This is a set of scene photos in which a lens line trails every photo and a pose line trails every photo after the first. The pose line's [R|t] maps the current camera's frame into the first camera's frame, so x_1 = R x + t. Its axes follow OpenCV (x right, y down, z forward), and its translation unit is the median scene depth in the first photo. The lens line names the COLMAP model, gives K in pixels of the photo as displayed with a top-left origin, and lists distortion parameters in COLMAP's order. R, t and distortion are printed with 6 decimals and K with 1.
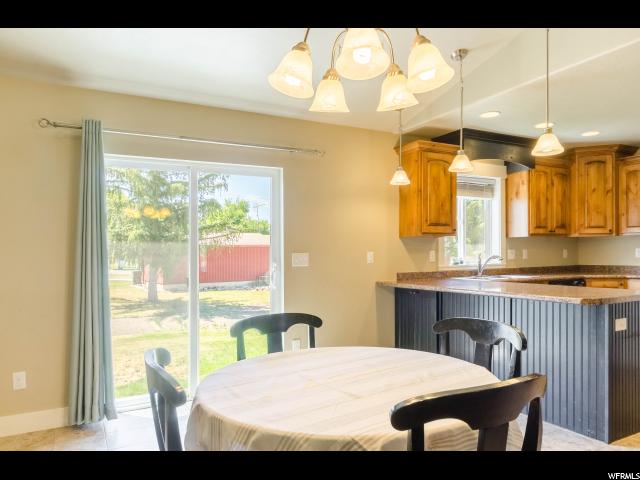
lens RADIAL K [[449.1, 0, 321.5], [0, 449.1, 264.1], [0, 0, 1]] dist [-0.000663, -0.000358]
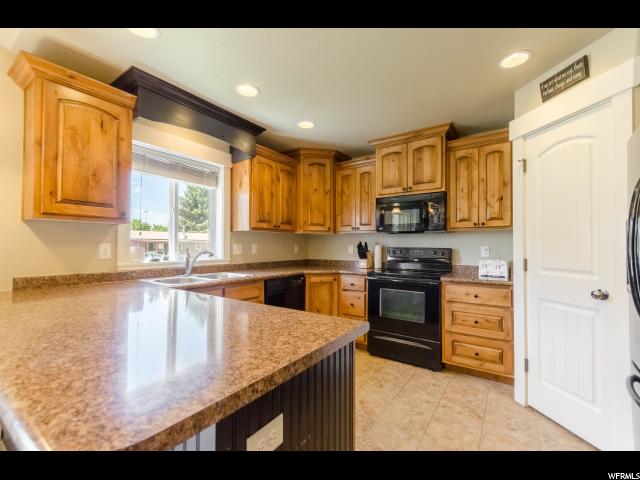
lens RADIAL K [[278.4, 0, 318.0], [0, 278.4, 241.5], [0, 0, 1]] dist [-0.000005, 0.000078]
pose [[0.894659, 0.025234, 0.446037, 0.323868], [-0.007036, 0.999076, -0.042409, -0.014849], [-0.446695, 0.034803, 0.894009, 0.414918]]
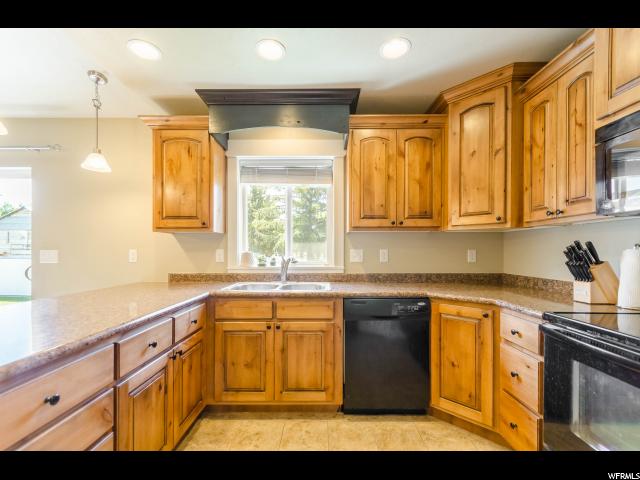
lens RADIAL K [[282.4, 0, 319.8], [0, 282.4, 252.5], [0, 0, 1]] dist [0.001851, 0.000314]
pose [[0.873263, 0.017495, -0.486936, 0.623211], [-0.024750, 0.999658, -0.008470, -0.021792], [0.486621, 0.019448, 0.873397, 0.572340]]
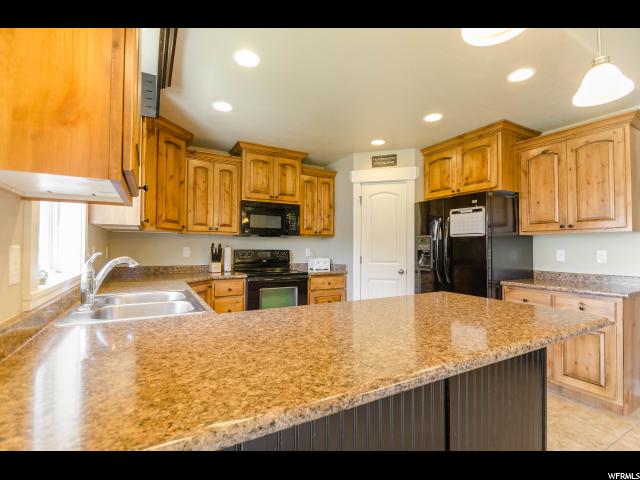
lens RADIAL K [[300.7, 0, 320.0], [0, 300.7, 240.0], [0, 0, 1]] dist [0.001530, 0.000124]
pose [[-0.018973, 0.041566, 0.998956, 0.051054], [0.018190, 0.998984, -0.041222, -0.019687], [-0.999655, 0.017389, -0.019710, 0.748775]]
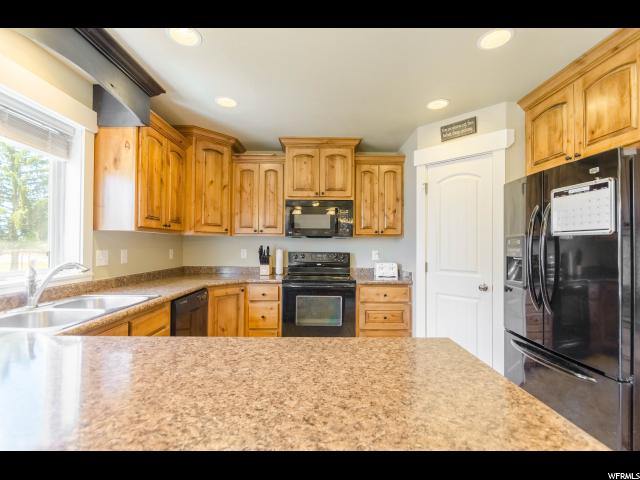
lens RADIAL K [[291.9, 0, 319.2], [0, 291.9, 241.0], [0, 0, 1]] dist [0.003377, -0.007992]
pose [[0.469228, 0.031200, 0.882526, 0.212826], [0.005763, 0.999246, -0.038390, -0.028422], [-0.883058, 0.023099, 0.468694, 0.561861]]
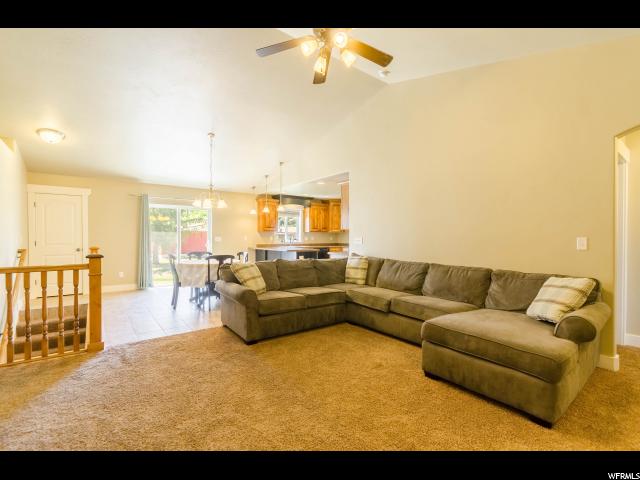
lens RADIAL K [[291.9, 0, 319.2], [0, 291.9, 241.0], [0, 0, 1]] dist [0.003377, -0.007992]
pose [[0.987334, 0.015008, 0.157947, 0.232967], [-0.013587, 0.999857, -0.010074, 0.010784], [-0.158075, 0.007801, 0.987396, -0.750229]]
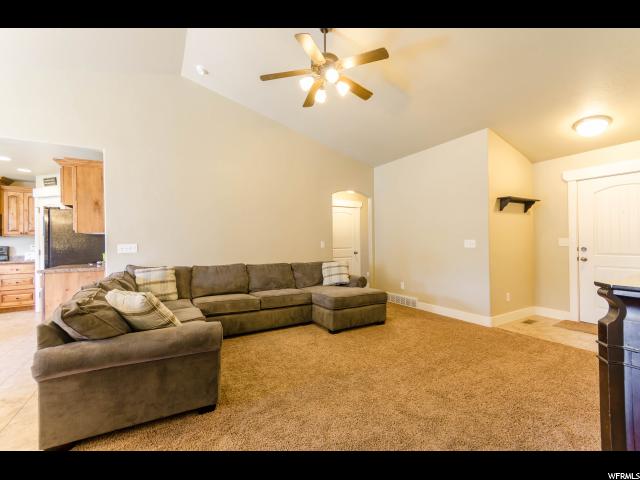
lens RADIAL K [[278.4, 0, 318.0], [0, 278.4, 241.5], [0, 0, 1]] dist [-0.000005, 0.000078]
pose [[-0.032922, 0.017155, 0.999311, -0.194047], [0.032316, 0.999348, -0.016091, 0.007780], [-0.998935, 0.031764, -0.033455, -0.259194]]
